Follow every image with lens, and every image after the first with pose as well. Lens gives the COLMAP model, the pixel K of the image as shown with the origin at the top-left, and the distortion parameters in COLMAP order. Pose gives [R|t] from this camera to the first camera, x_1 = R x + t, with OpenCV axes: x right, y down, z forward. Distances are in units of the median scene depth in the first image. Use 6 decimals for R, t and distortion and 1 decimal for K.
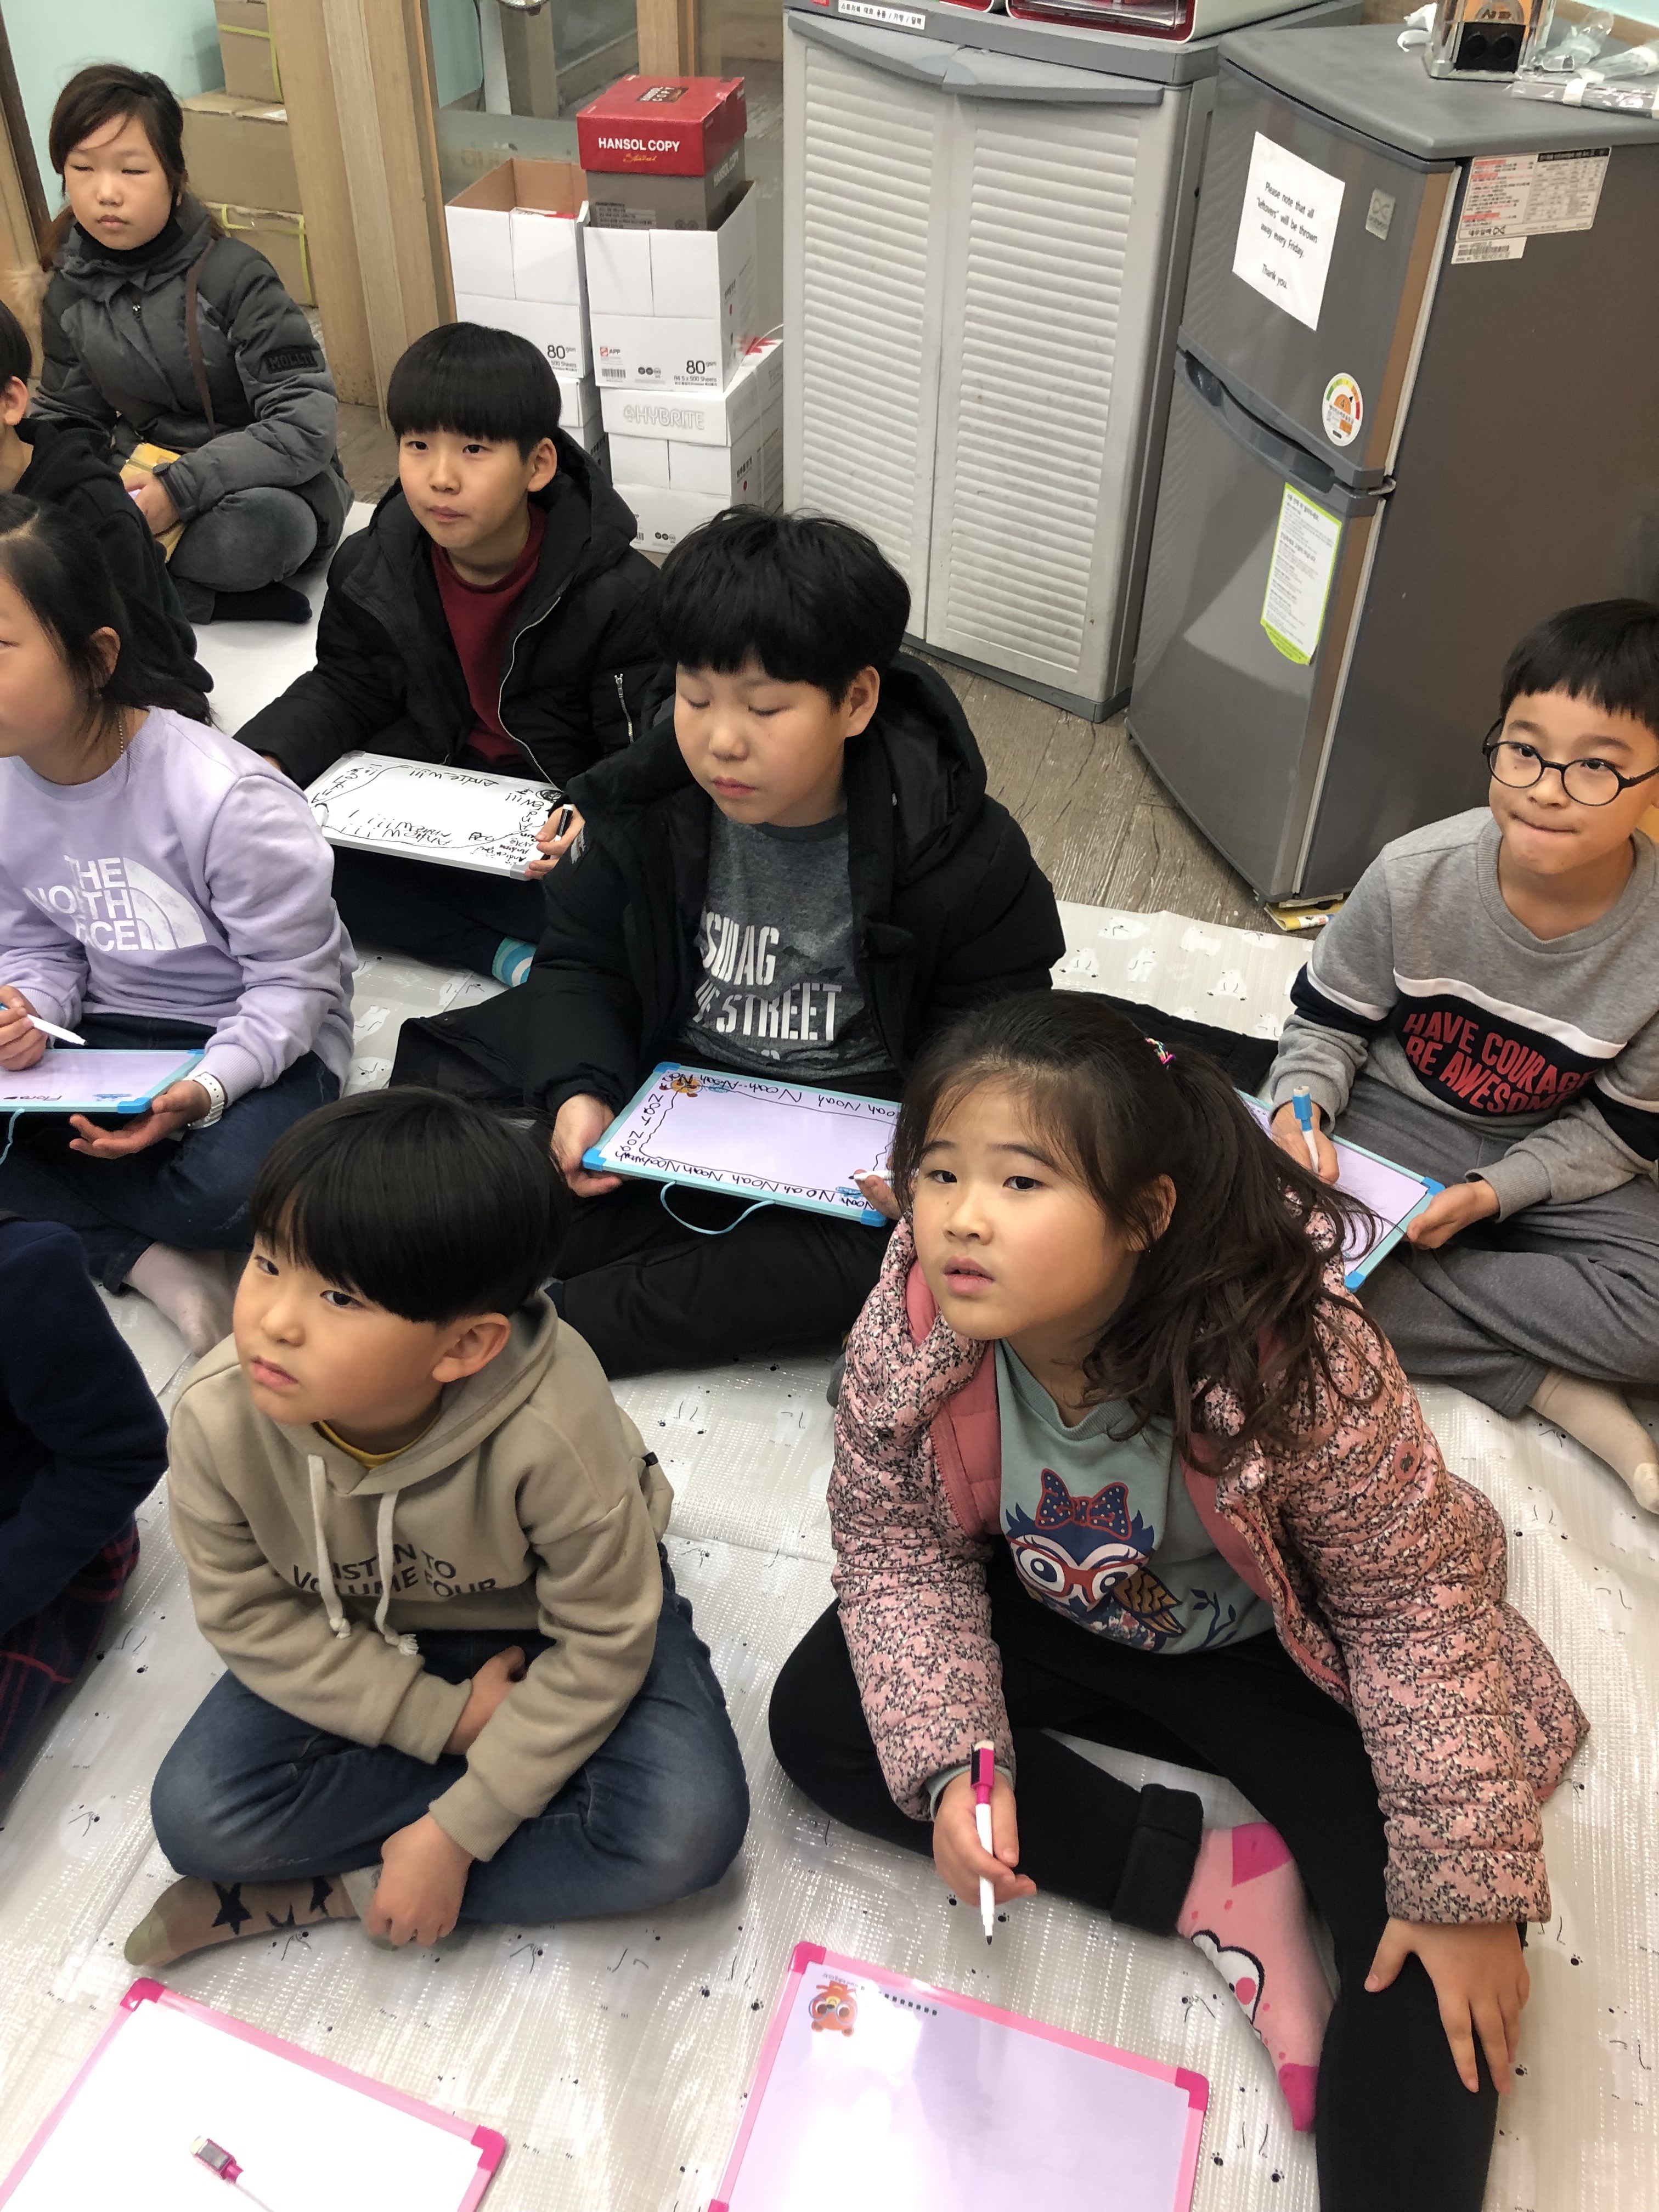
lens RADIAL K [[1785.6, 0, 838.7], [0, 1785.6, 1172.8], [0, 0, 1]] dist [0.022743, -0.007443]
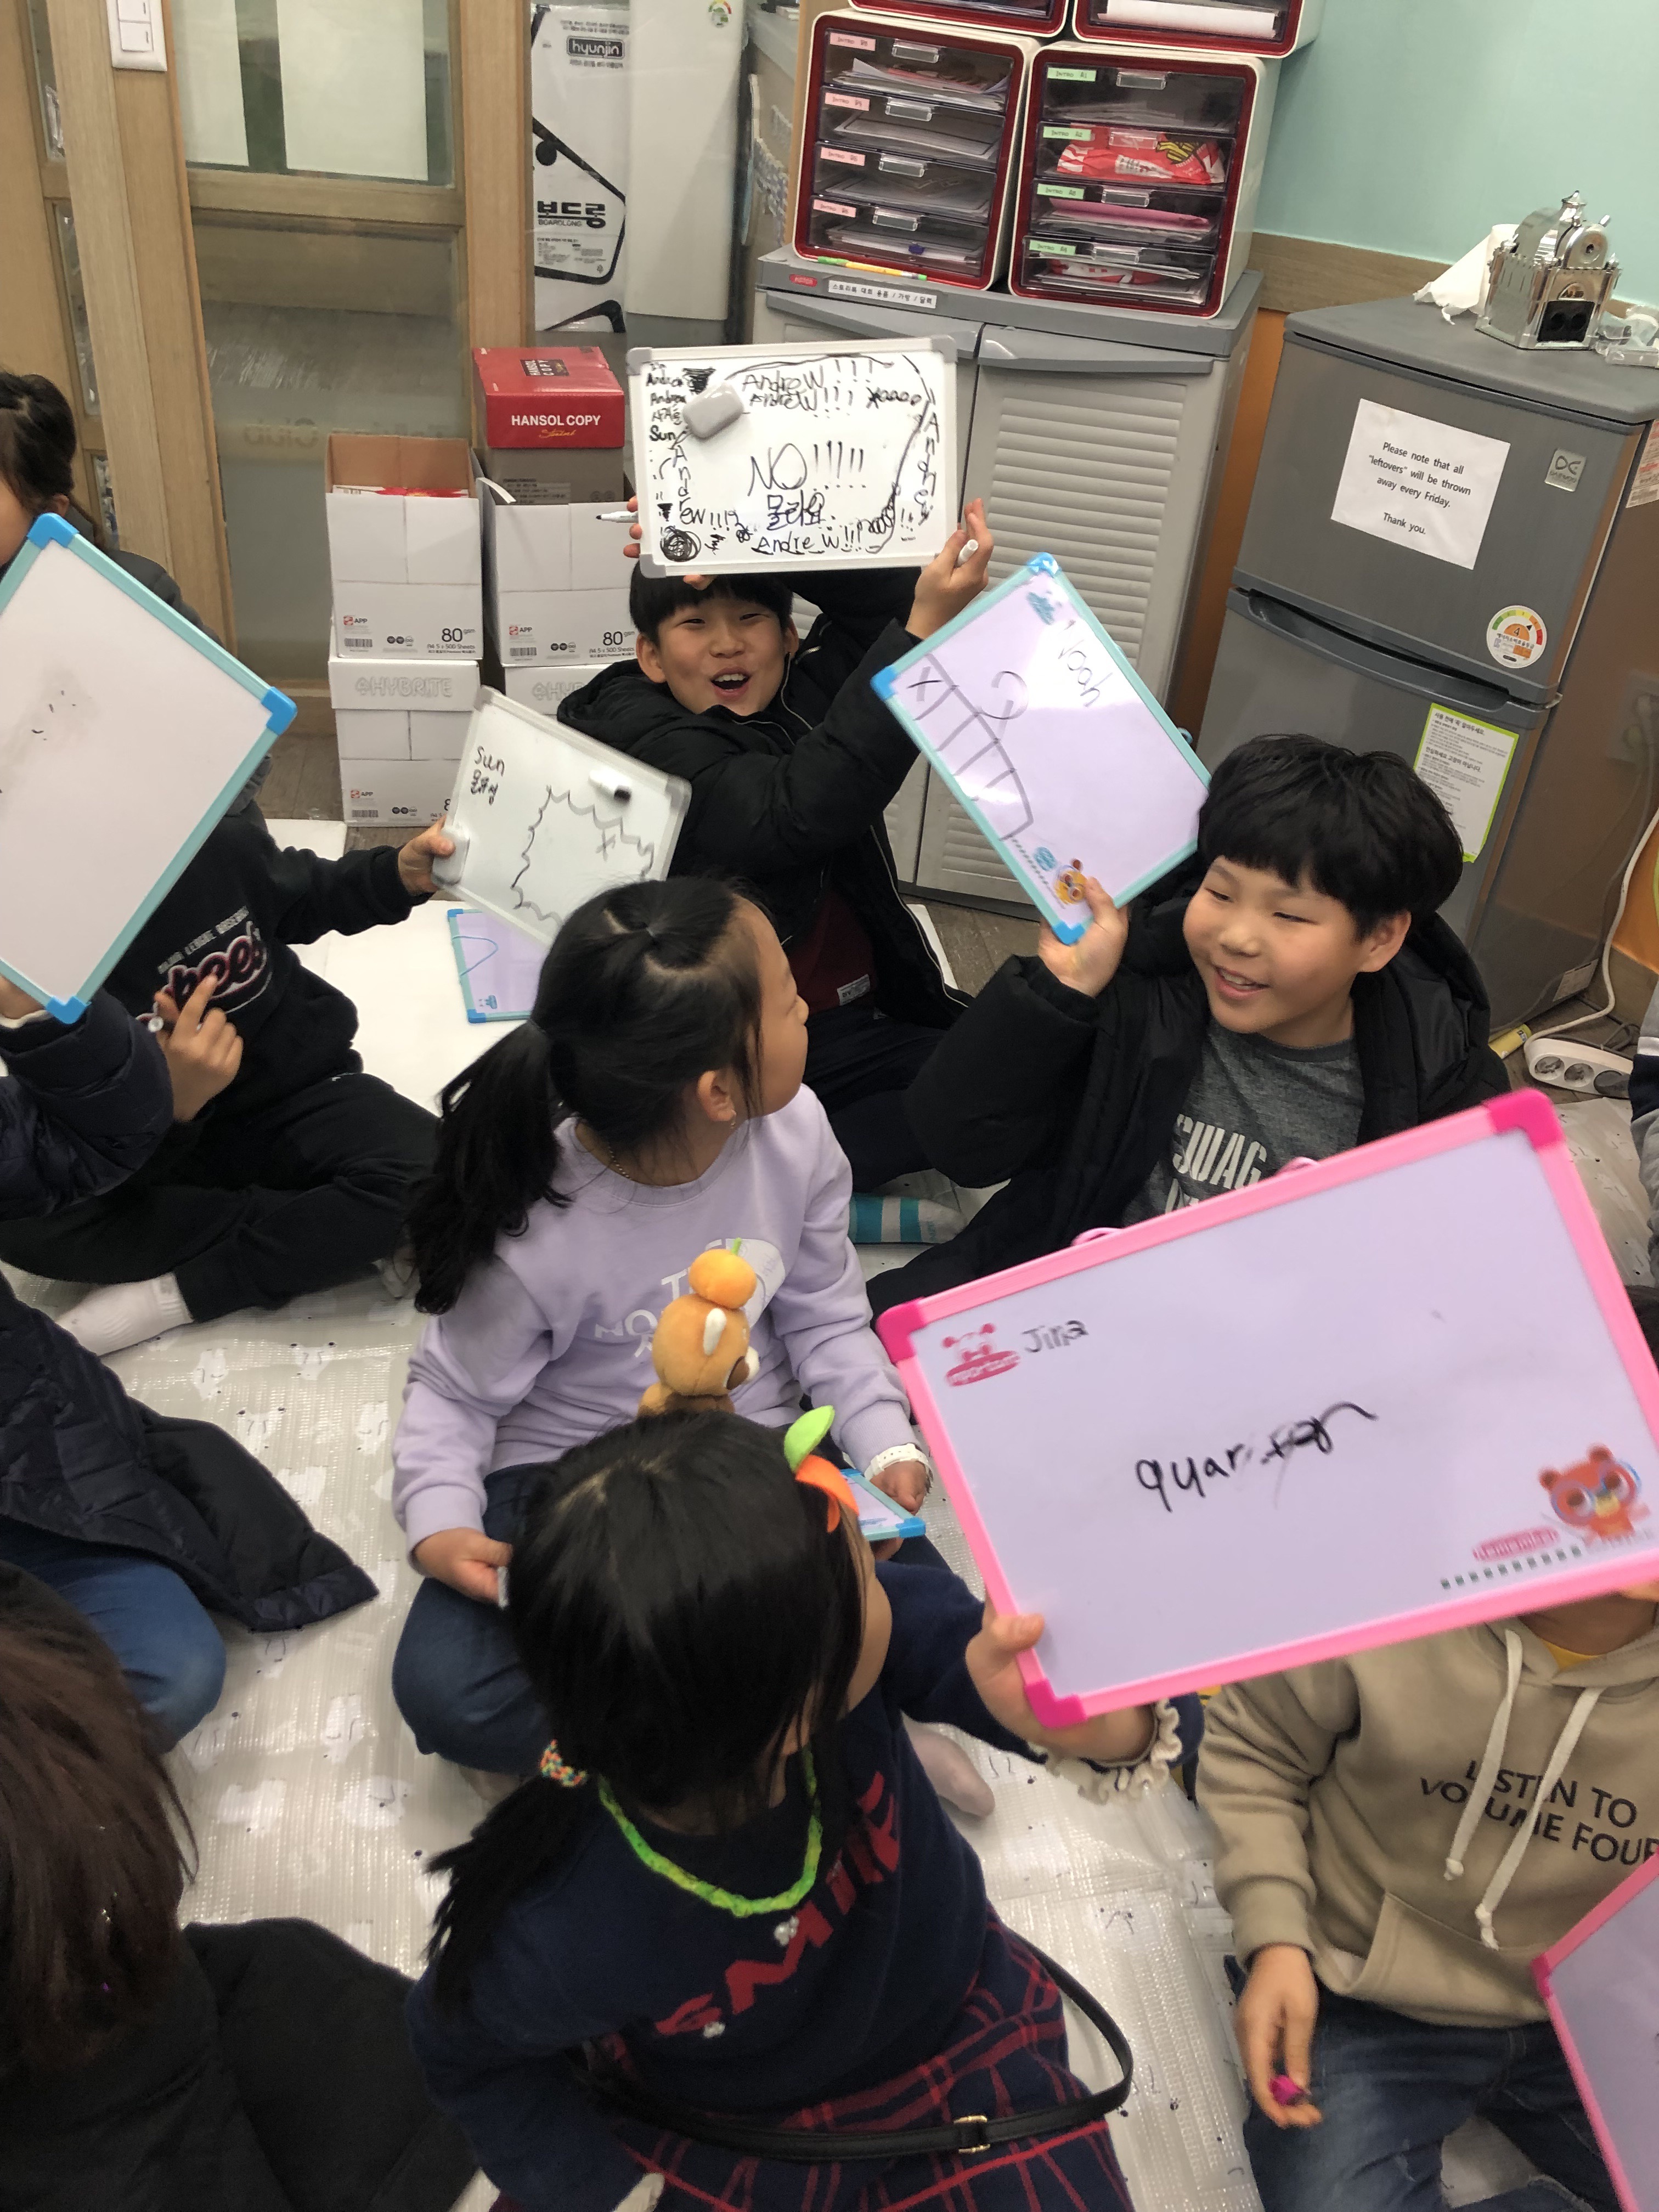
lens RADIAL K [[1841.8, 0, 812.5], [0, 1841.8, 1147.7], [0, 0, 1]] dist [0.030404, -0.002497]
pose [[0.901998, -0.198213, 0.383550, -0.565614], [0.237695, 0.969612, -0.057908, -0.152585], [-0.360417, 0.143401, 0.921703, 0.153023]]
